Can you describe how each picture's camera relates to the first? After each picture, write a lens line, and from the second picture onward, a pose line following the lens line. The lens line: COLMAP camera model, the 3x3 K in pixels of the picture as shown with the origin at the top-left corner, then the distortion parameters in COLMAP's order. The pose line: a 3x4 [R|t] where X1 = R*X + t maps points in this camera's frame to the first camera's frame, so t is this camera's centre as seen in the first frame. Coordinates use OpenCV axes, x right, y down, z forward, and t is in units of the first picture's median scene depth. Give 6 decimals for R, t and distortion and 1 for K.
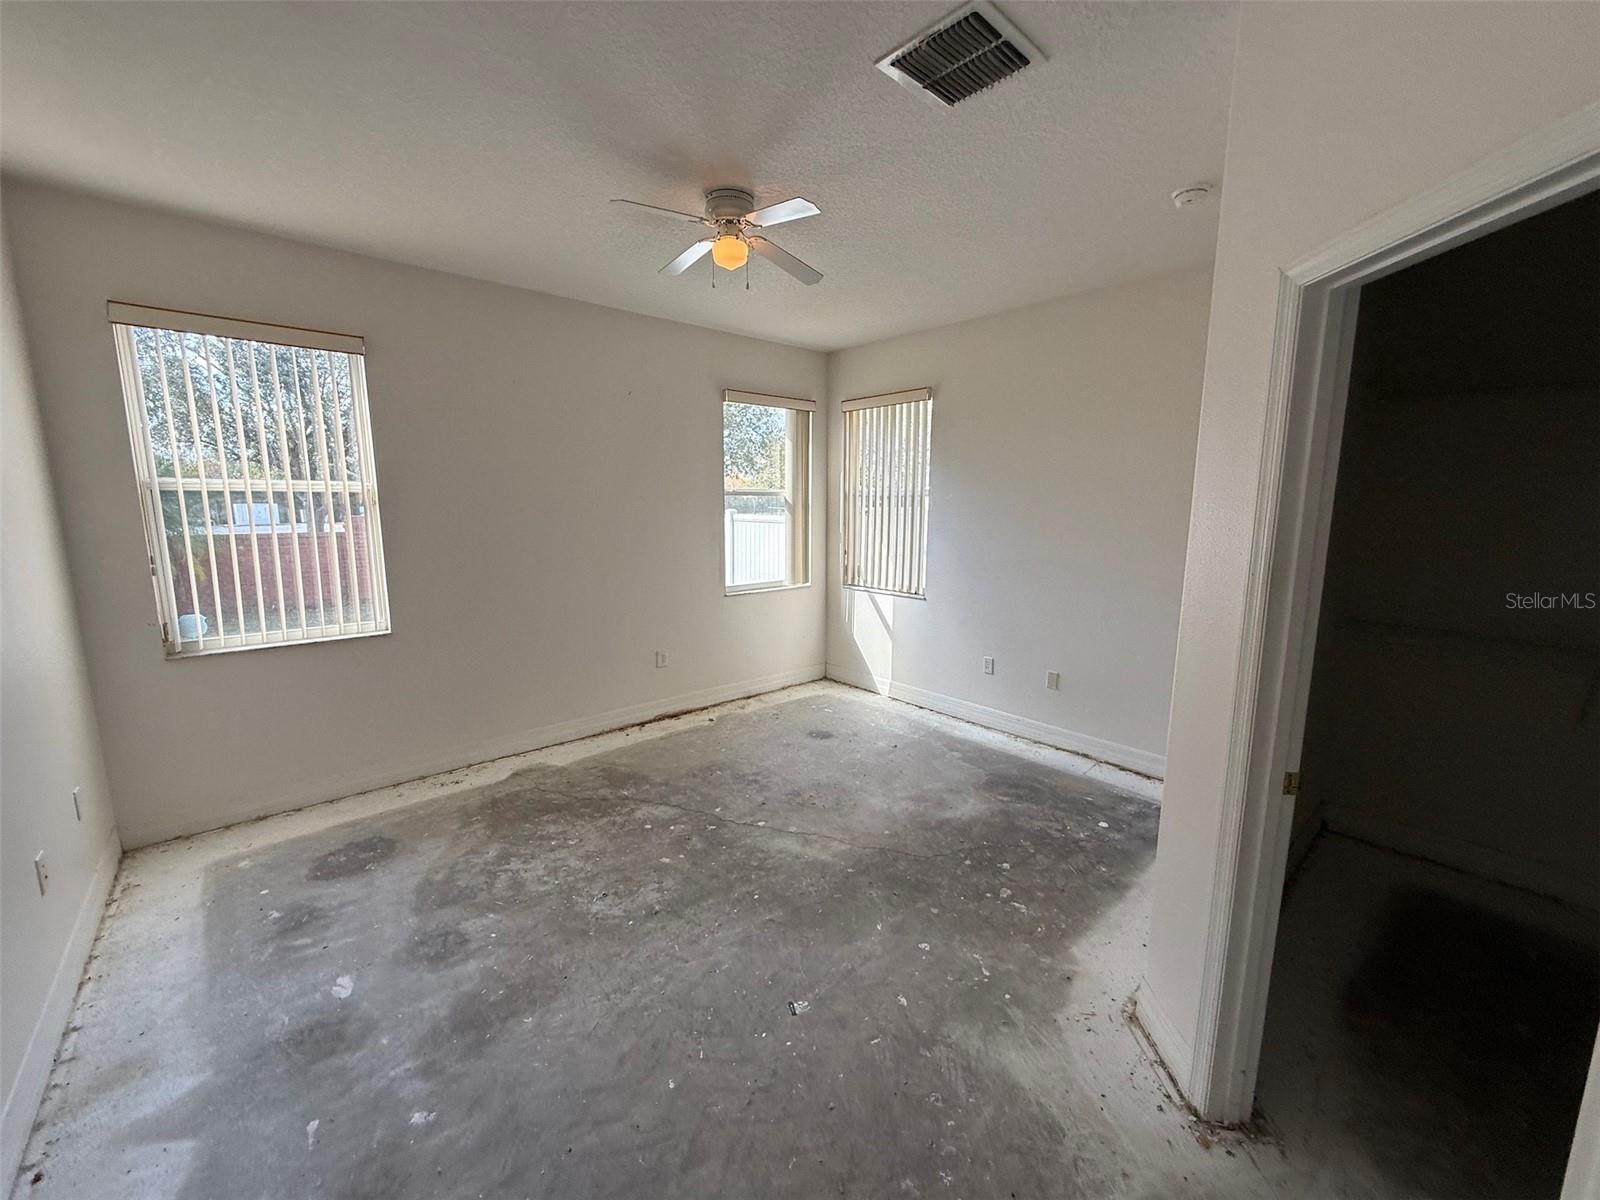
lens RADIAL K [[638.1, 0, 799.5], [0, 638.1, 601.6], [0, 0, 1]] dist [-0.003059, 0.001362]
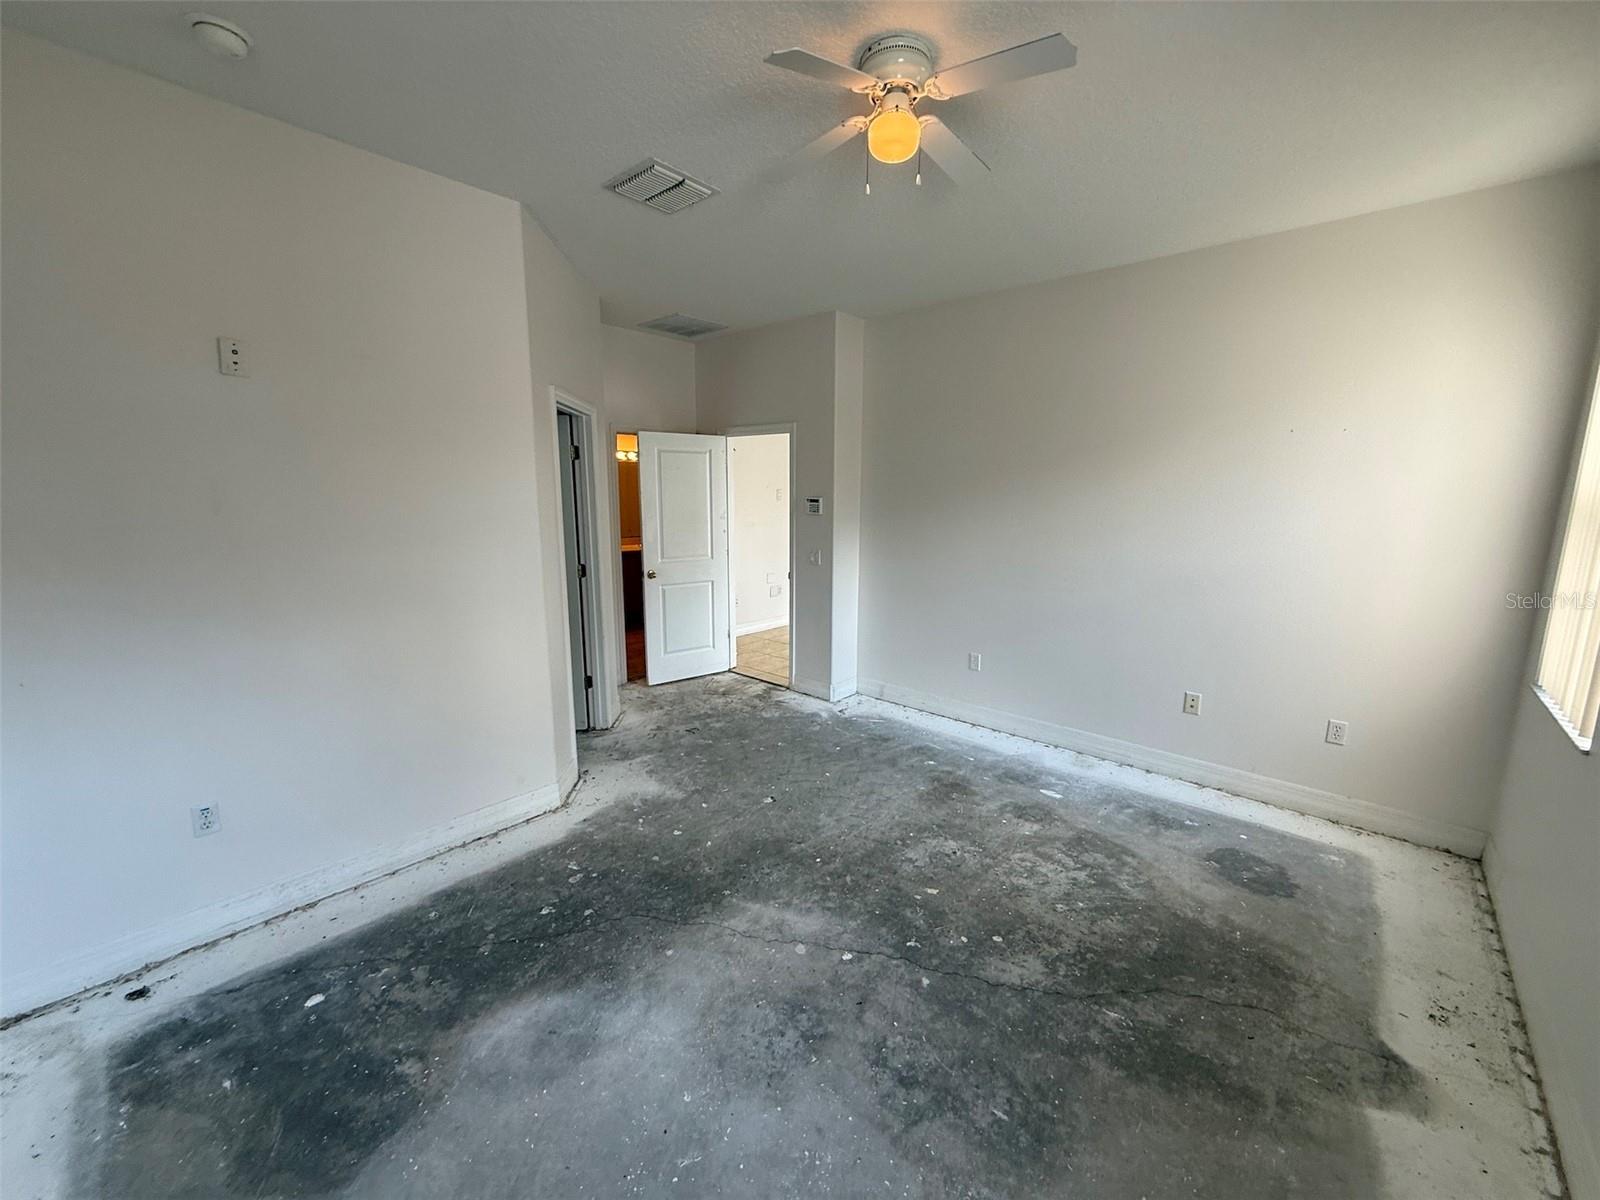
lens RADIAL K [[638.1, 0, 803.3], [0, 638.1, 601.5], [0, 0, 1]] dist [-0.003059, 0.001362]
pose [[-0.992510, 0.011436, -0.121629, 0.076472], [-0.028539, 0.946357, 0.321859, -0.270581], [0.118785, 0.322920, -0.938943, 1.707856]]
